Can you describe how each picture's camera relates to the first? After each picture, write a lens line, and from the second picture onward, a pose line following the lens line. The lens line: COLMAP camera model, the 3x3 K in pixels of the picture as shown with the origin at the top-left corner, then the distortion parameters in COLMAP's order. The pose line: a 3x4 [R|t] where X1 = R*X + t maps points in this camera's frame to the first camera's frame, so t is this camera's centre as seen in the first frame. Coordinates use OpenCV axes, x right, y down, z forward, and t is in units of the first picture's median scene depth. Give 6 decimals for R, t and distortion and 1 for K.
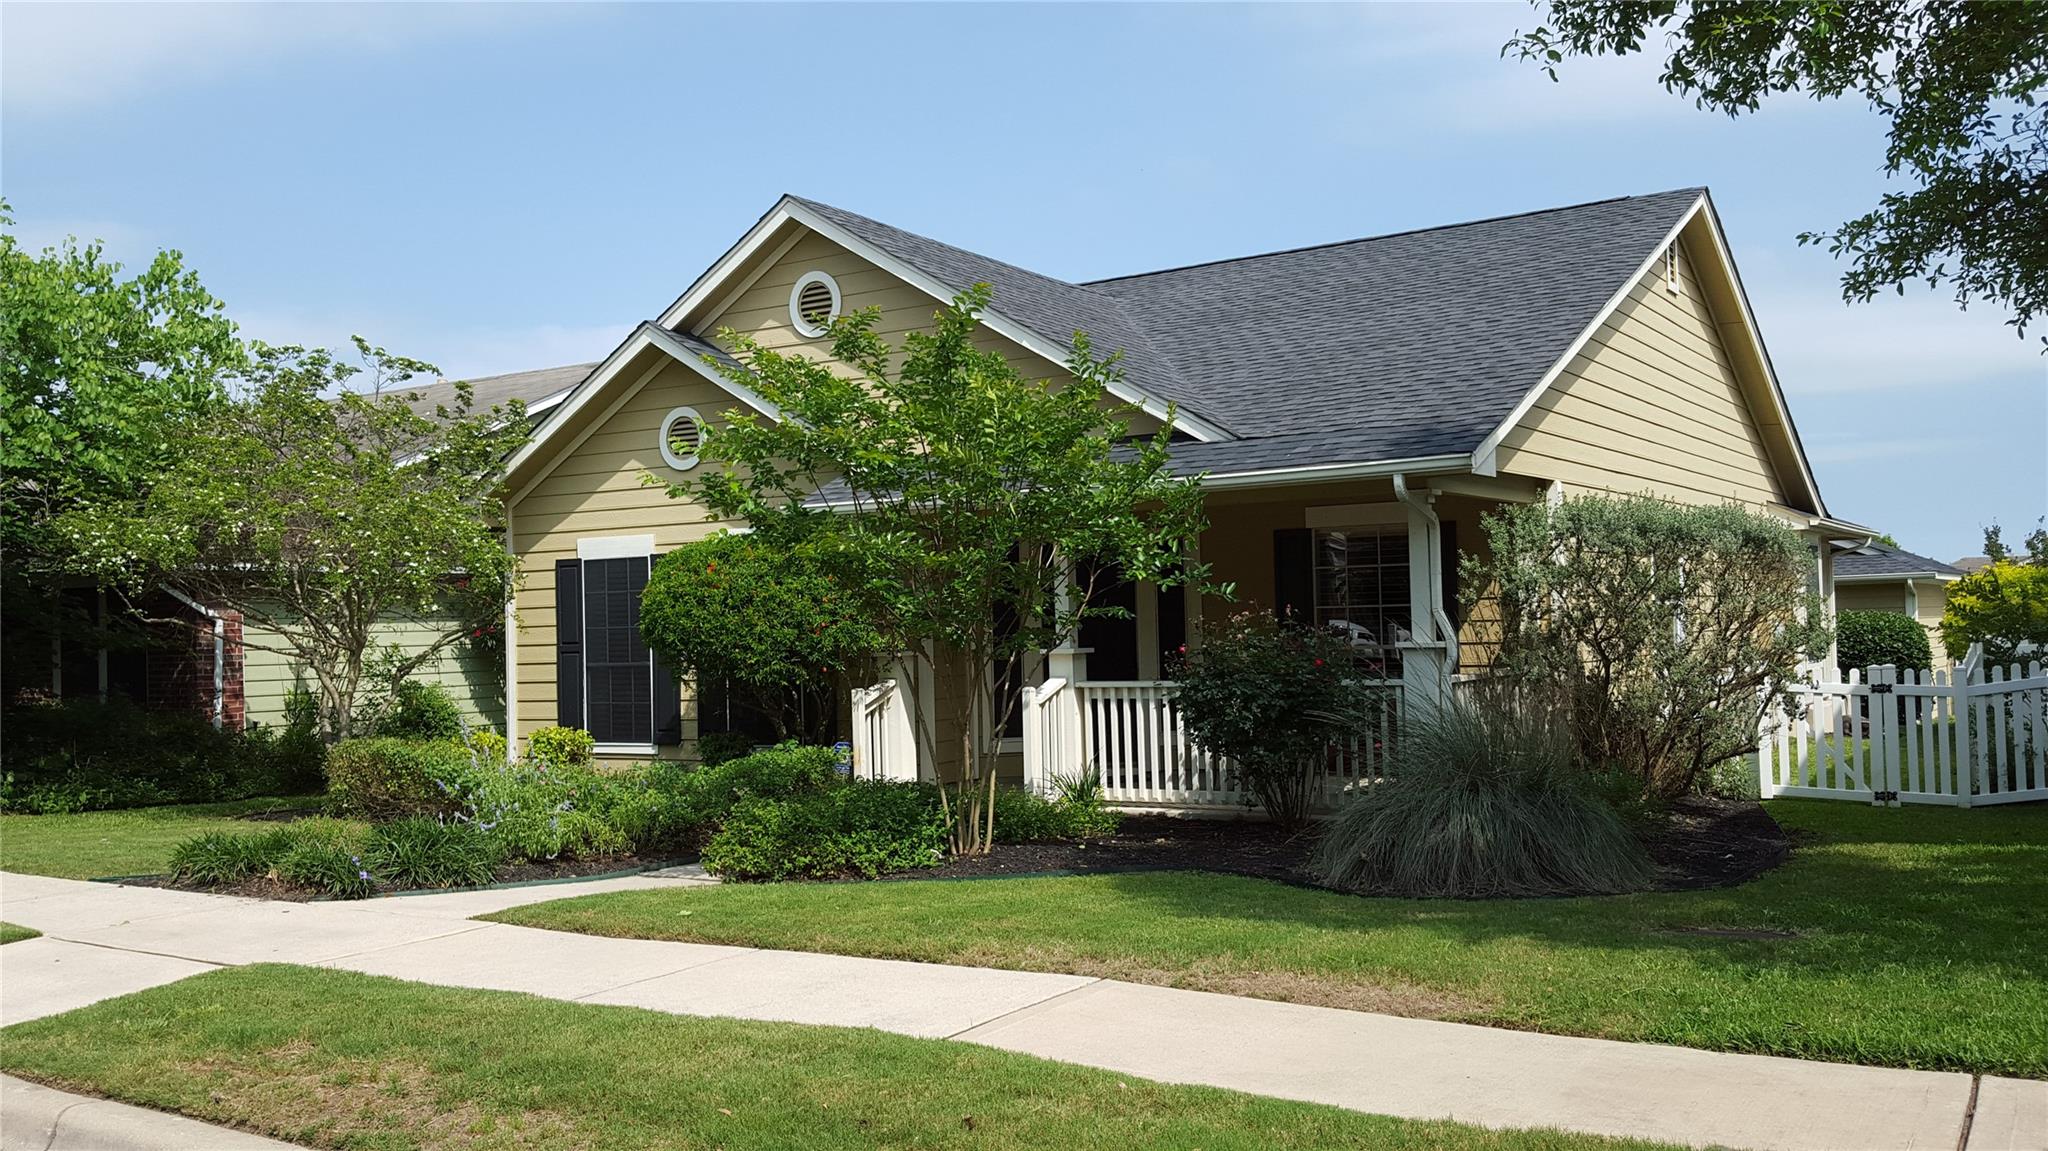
lens RADIAL K [[1682.6, 0, 1022.5], [0, 1682.6, 540.0], [0, 0, 1]] dist [-0.036895, 0.001467]
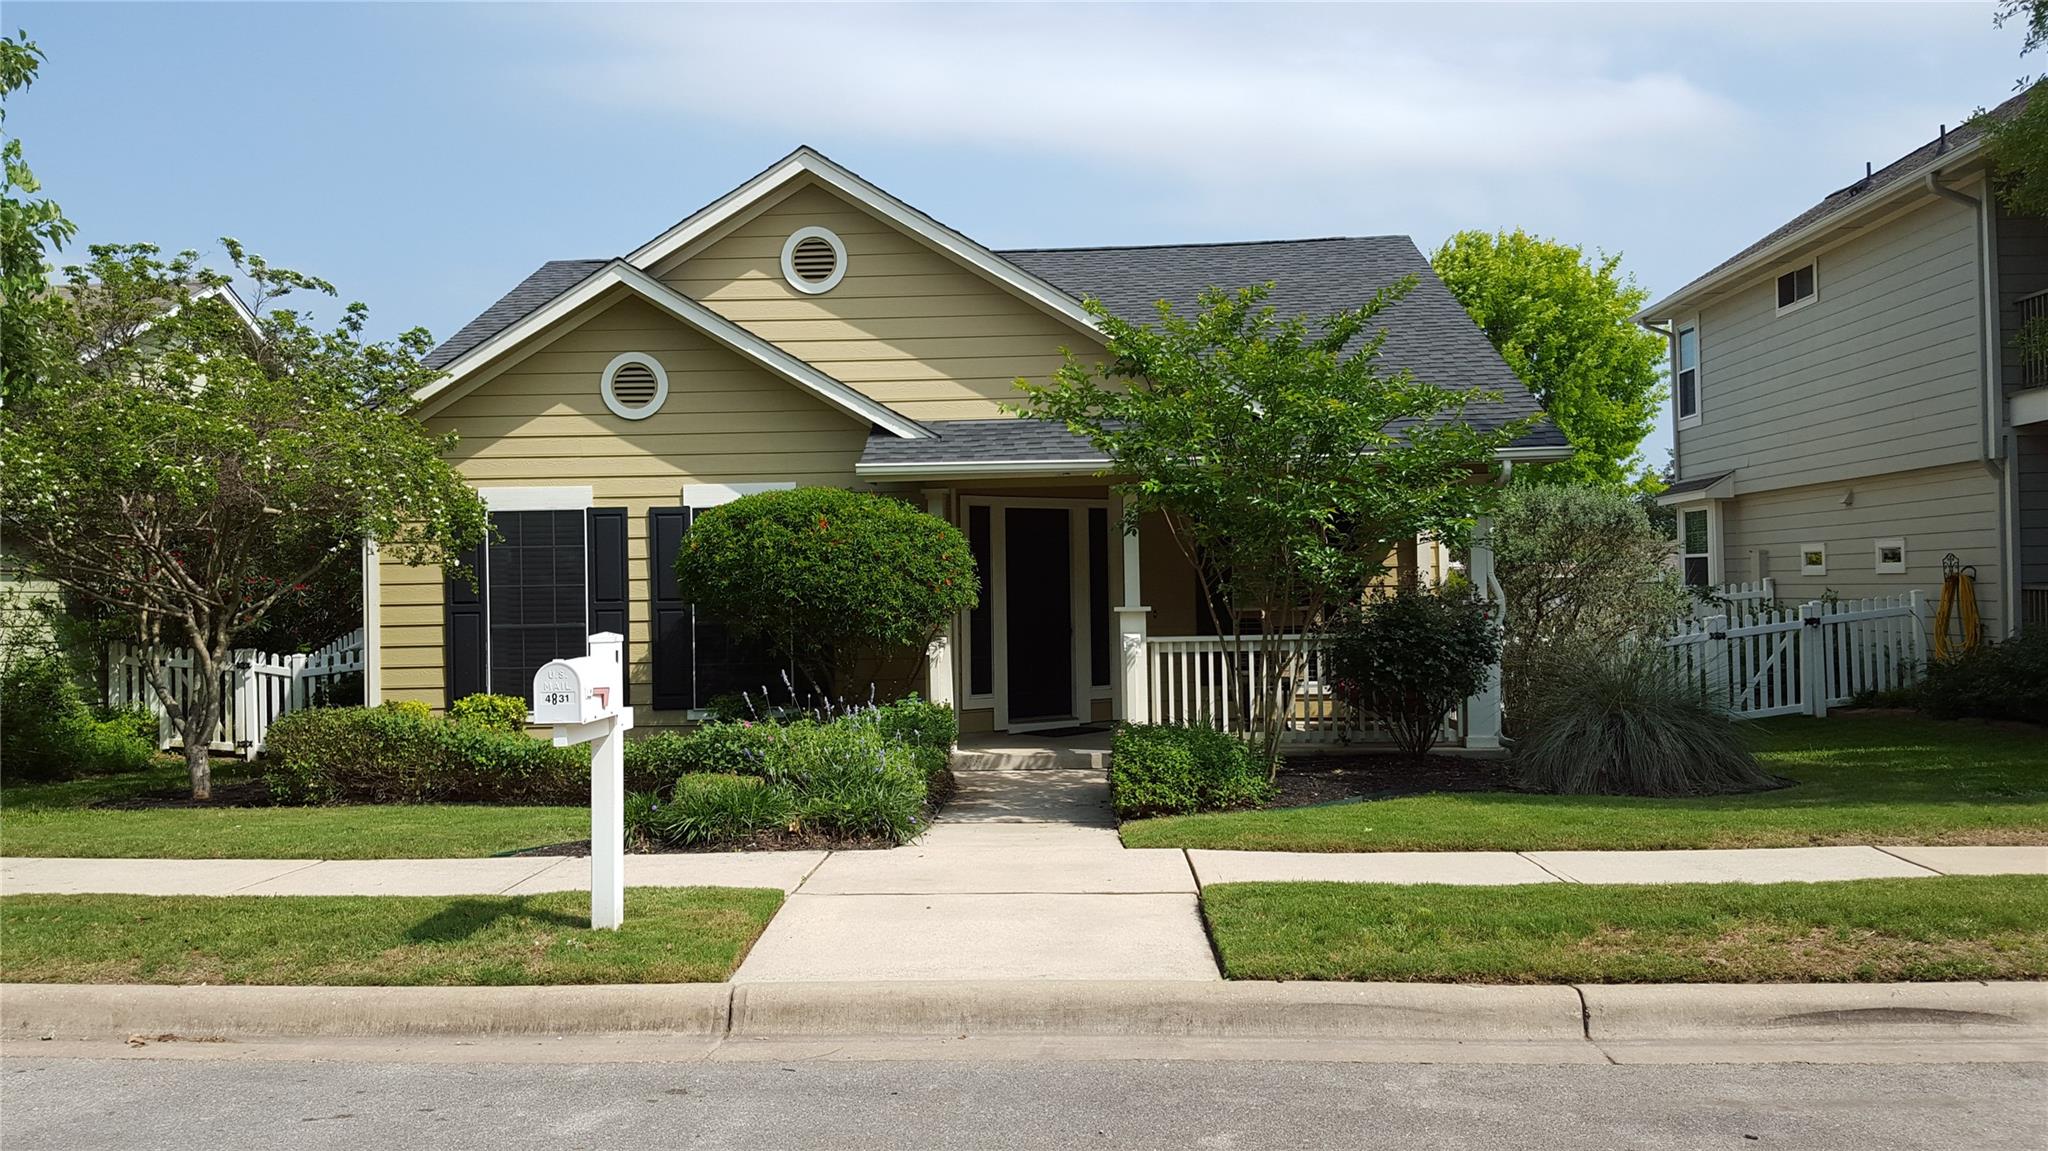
lens RADIAL K [[1557.1, 0, 1024.0], [0, 1557.1, 575.5], [0, 0, 1]] dist [-0.120351, 0.002990]
pose [[0.861543, 0.015777, 0.507439, -0.473045], [-0.030694, 0.999307, 0.021044, 0.021977], [-0.506756, -0.033706, 0.861431, 0.148041]]
